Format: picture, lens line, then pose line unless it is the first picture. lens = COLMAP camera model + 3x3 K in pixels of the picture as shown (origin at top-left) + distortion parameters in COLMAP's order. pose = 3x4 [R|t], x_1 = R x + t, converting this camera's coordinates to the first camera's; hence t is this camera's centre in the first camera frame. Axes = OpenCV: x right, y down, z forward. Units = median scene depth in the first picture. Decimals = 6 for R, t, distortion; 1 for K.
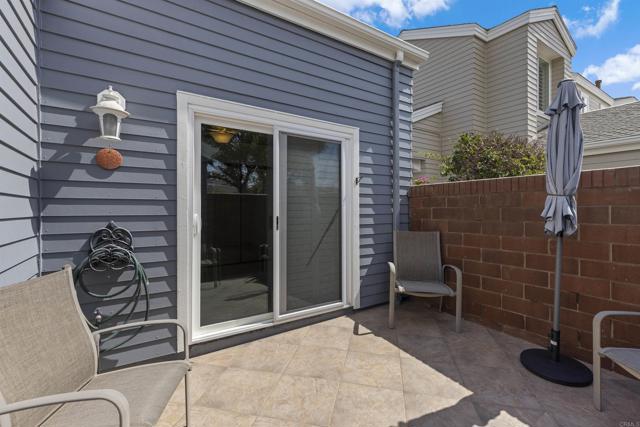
lens RADIAL K [[285.8, 0, 326.0], [0, 285.8, 211.4], [0, 0, 1]] dist [0.002598, -0.000263]
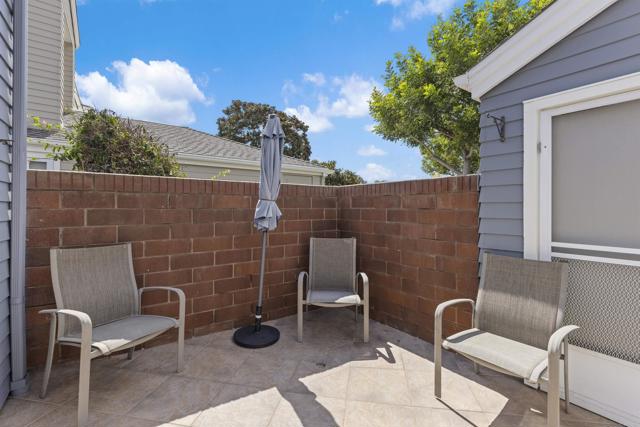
lens RADIAL K [[289.6, 0, 321.9], [0, 289.6, 210.7], [0, 0, 1]] dist [0.002167, -0.000300]
pose [[-0.047976, -0.006652, 0.998826, -0.463241], [0.001530, 0.999976, 0.006734, -0.017324], [-0.998847, 0.001851, -0.047965, 0.733403]]
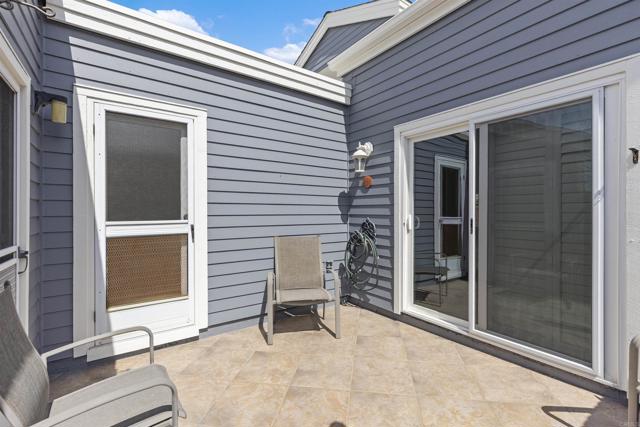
lens RADIAL K [[285.8, 0, 326.0], [0, 285.8, 211.4], [0, 0, 1]] dist [0.002598, -0.000263]
pose [[0.047443, 0.001058, -0.998873, 0.844851], [-0.005748, 0.999983, 0.000786, -0.003373], [0.998857, 0.005705, 0.047449, 0.579397]]
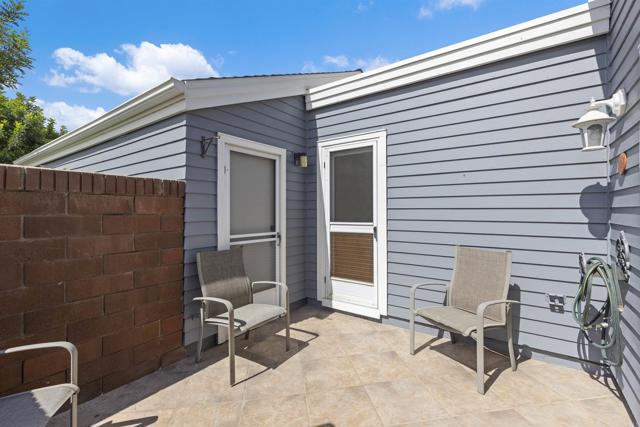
lens RADIAL K [[285.8, 0, 326.0], [0, 285.8, 211.4], [0, 0, 1]] dist [0.002598, -0.000263]
pose [[-0.930871, 0.002001, -0.365343, 0.414440], [-0.000366, 0.999979, 0.006409, -0.031370], [0.365349, 0.006100, -0.930851, 1.318135]]
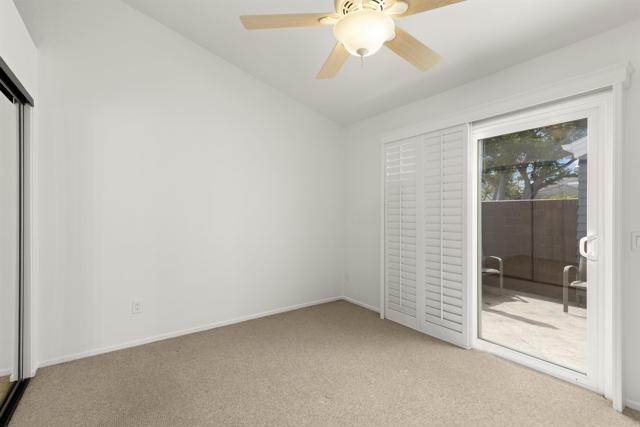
lens RADIAL K [[290.8, 0, 311.9], [0, 290.8, 213.6], [0, 0, 1]] dist [0.002995, 0.000388]
pose [[-0.029304, -0.002172, 0.999568, -1.281860], [-0.000991, 0.999997, 0.002144, -0.044765], [-0.999570, -0.000928, -0.029306, 1.874744]]
